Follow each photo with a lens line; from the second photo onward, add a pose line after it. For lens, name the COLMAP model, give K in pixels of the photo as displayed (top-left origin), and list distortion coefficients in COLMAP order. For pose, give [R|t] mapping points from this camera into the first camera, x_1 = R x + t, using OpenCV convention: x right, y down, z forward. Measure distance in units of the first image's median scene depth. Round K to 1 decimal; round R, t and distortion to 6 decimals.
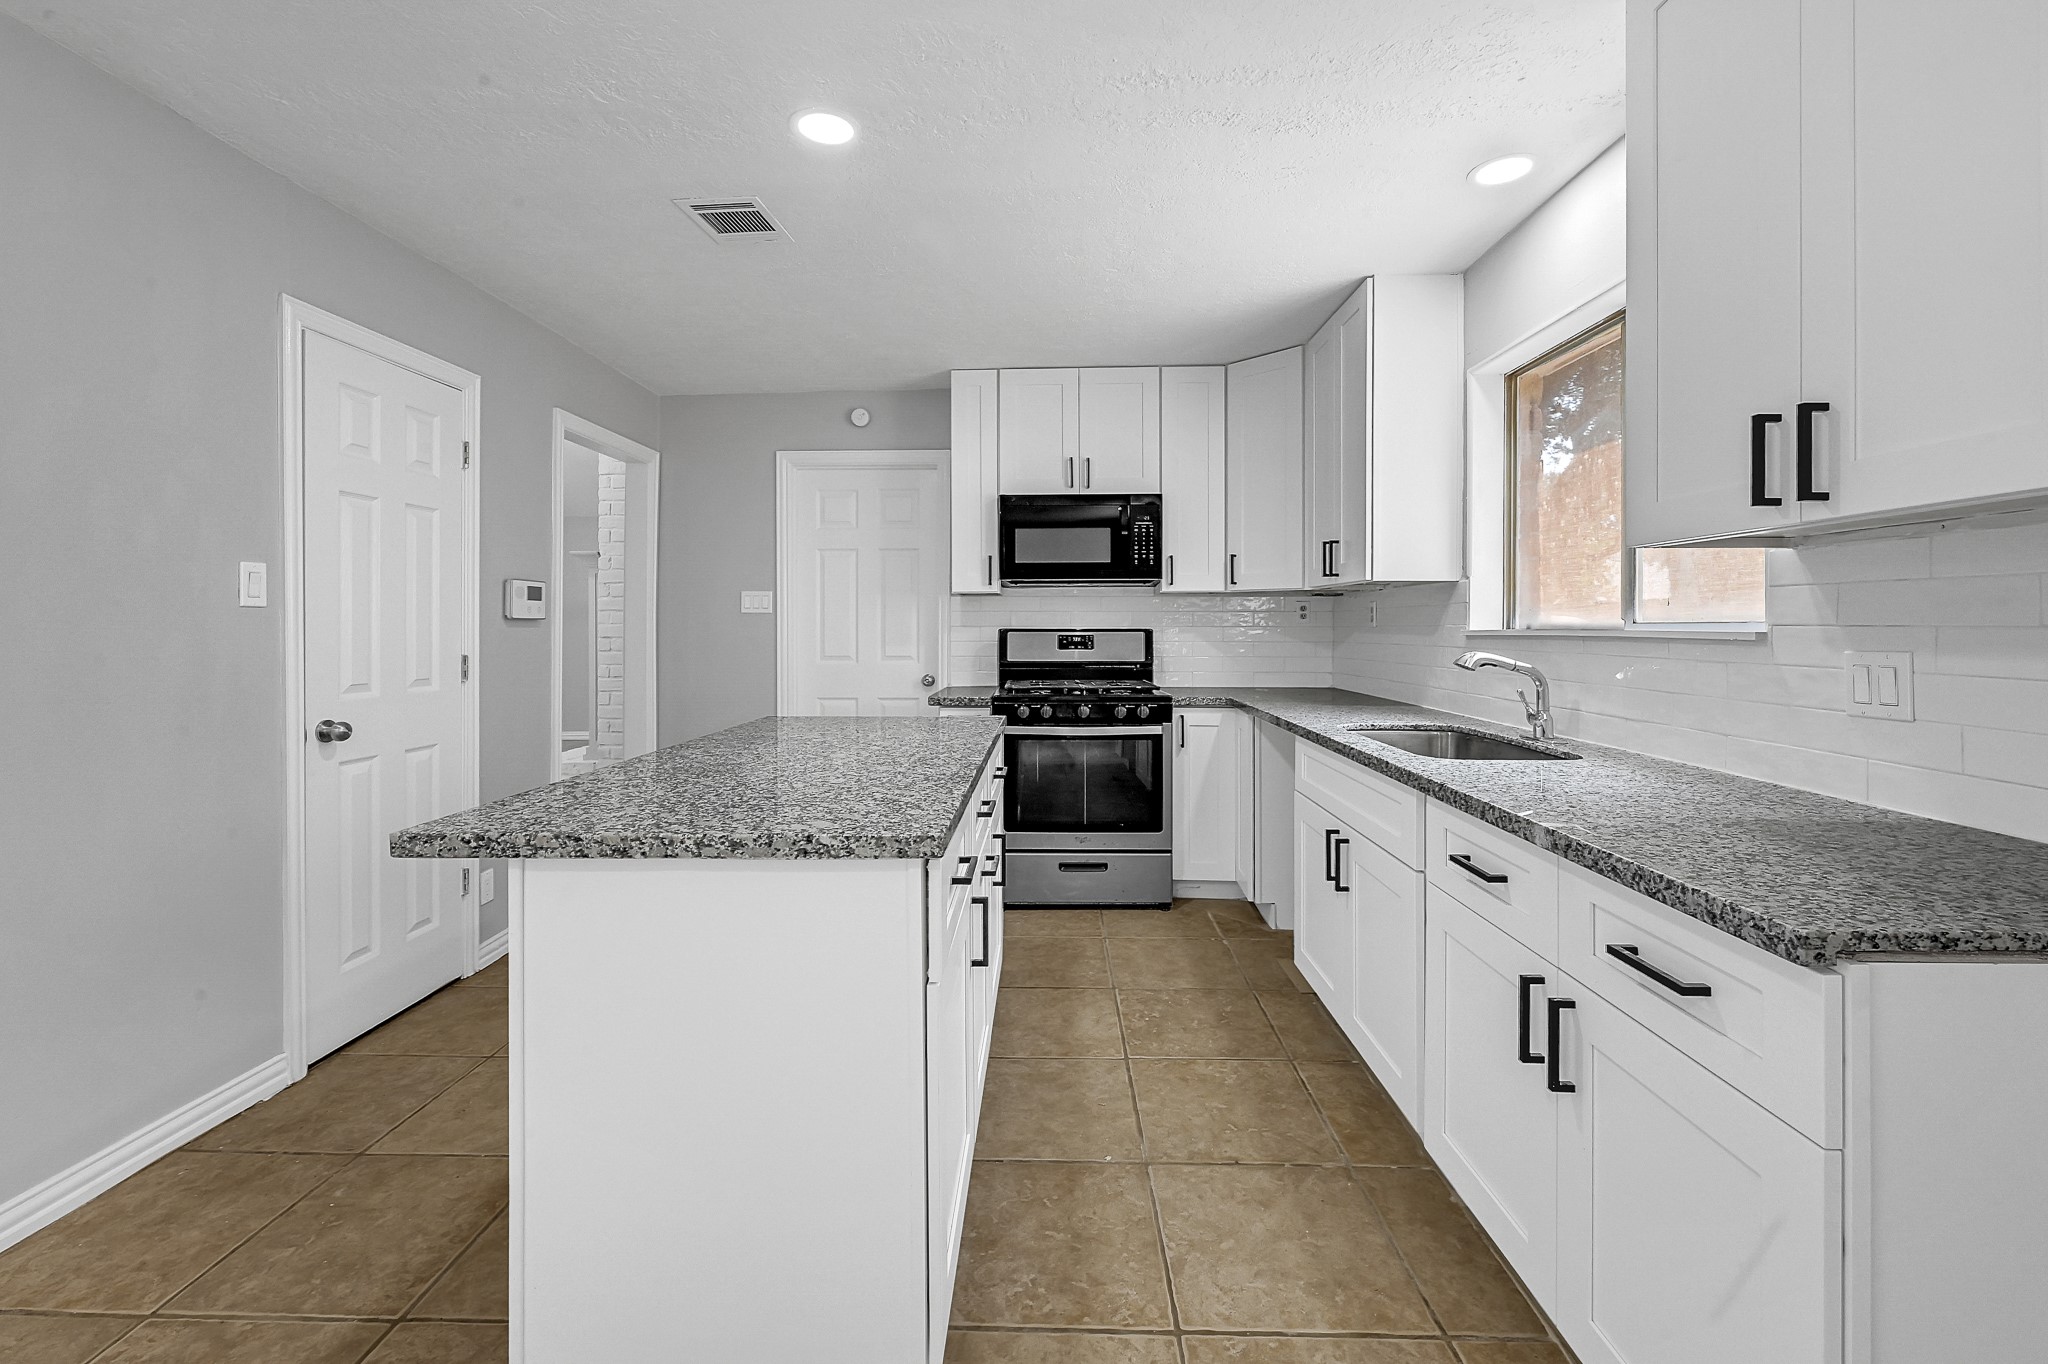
lens RADIAL K [[856.5, 0, 1011.7], [0, 856.5, 595.5], [0, 0, 1]] dist [-0.001827, -0.000118]
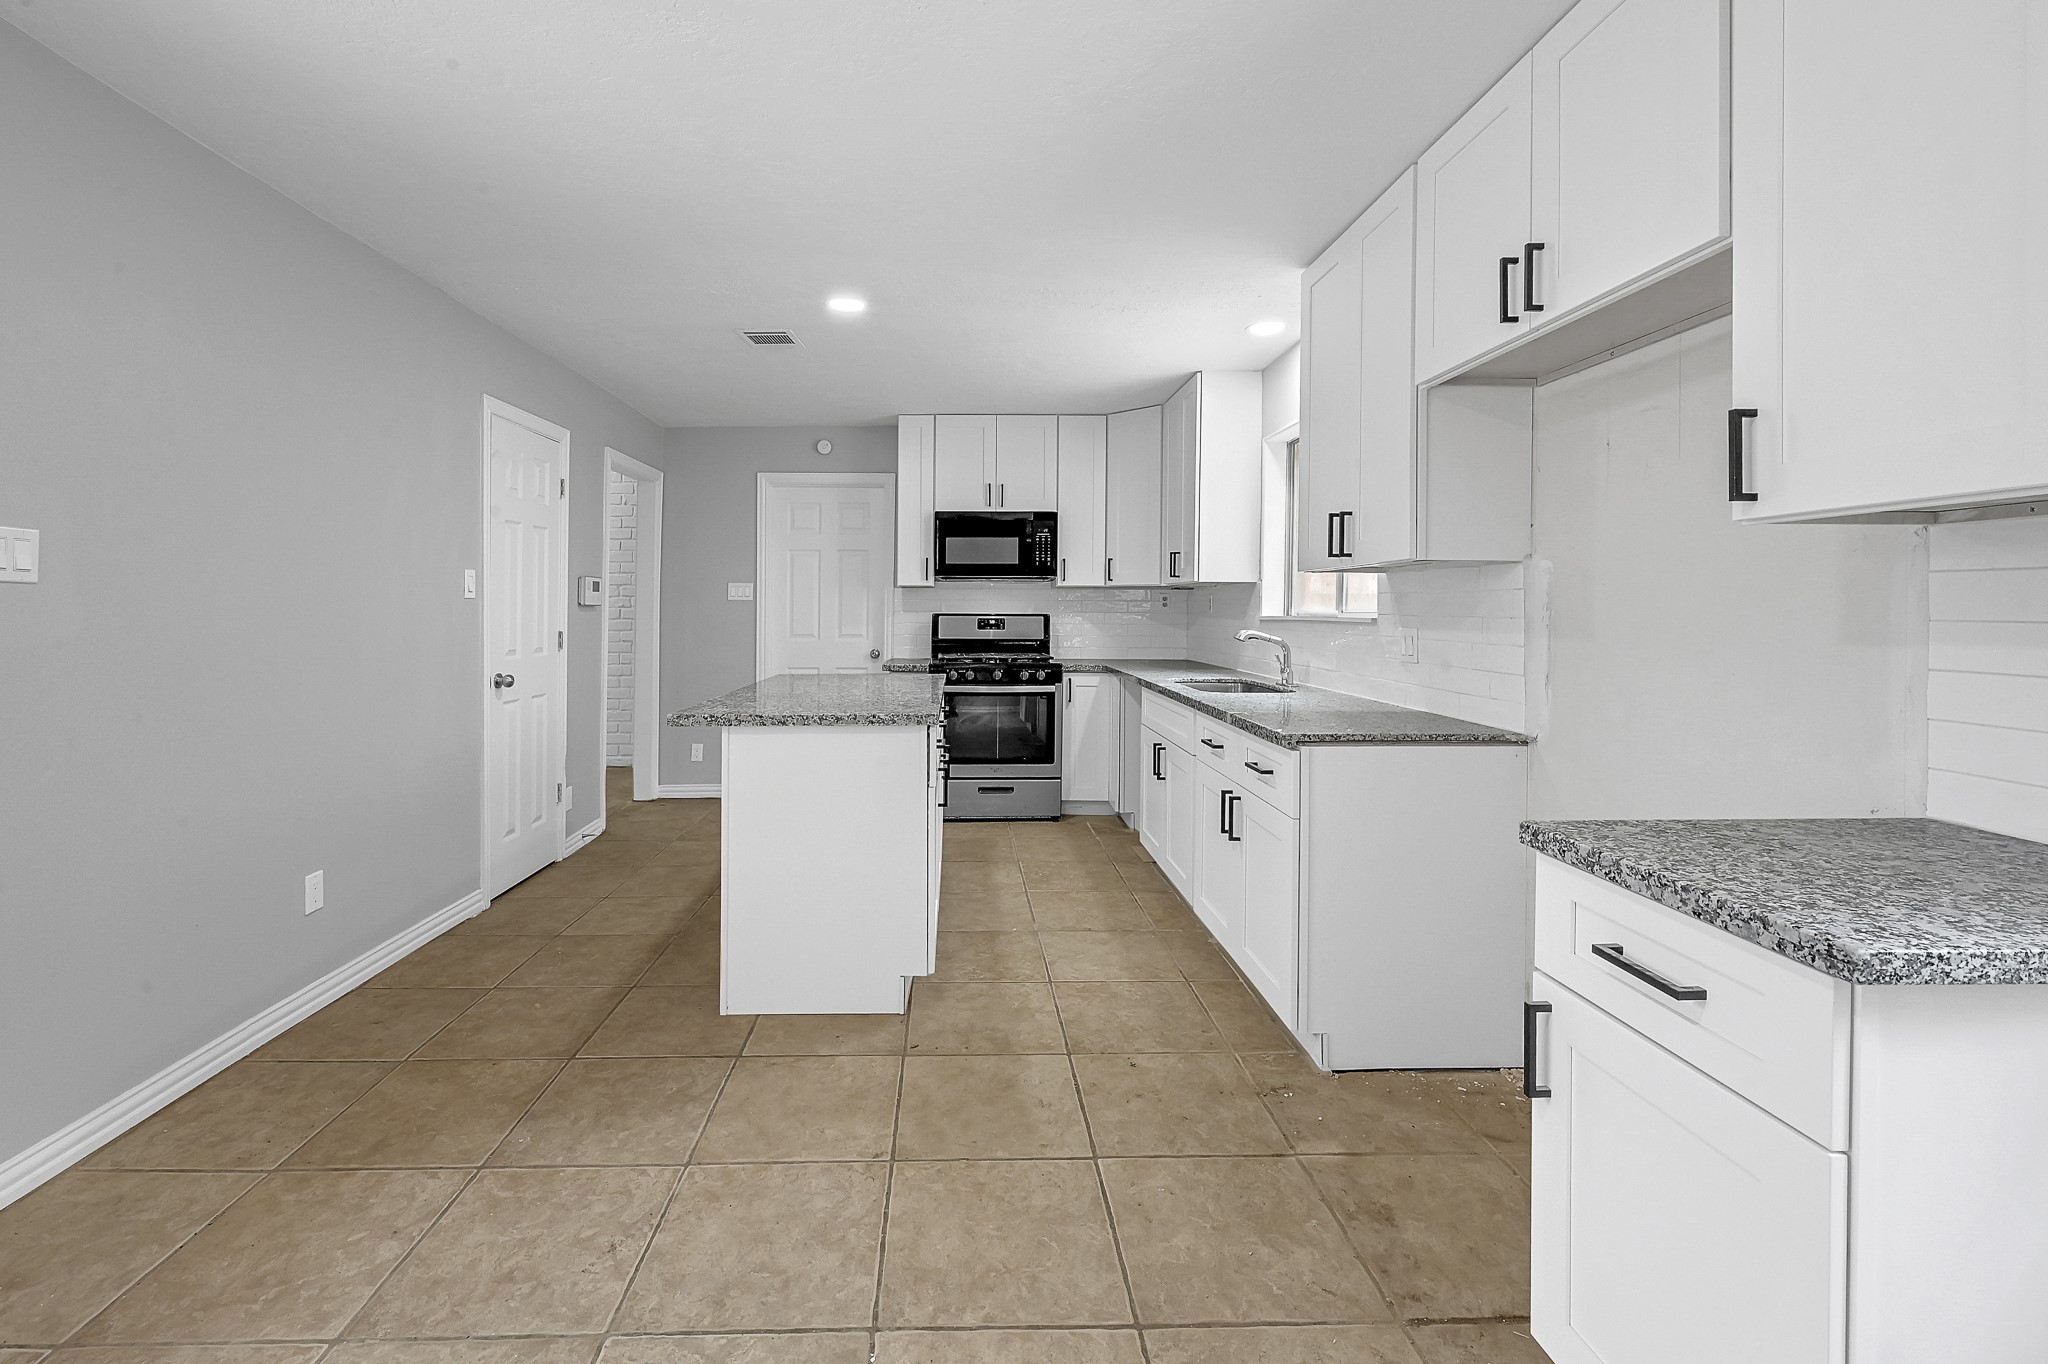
lens RADIAL K [[851.3, 0, 1020.0], [0, 851.3, 613.1], [0, 0, 1]] dist [-0.001820, -0.000431]
pose [[0.992928, 0.004563, 0.118627, -0.039800], [-0.009255, 0.999195, 0.039028, -0.014864], [-0.118354, -0.039849, 0.992172, -0.327148]]
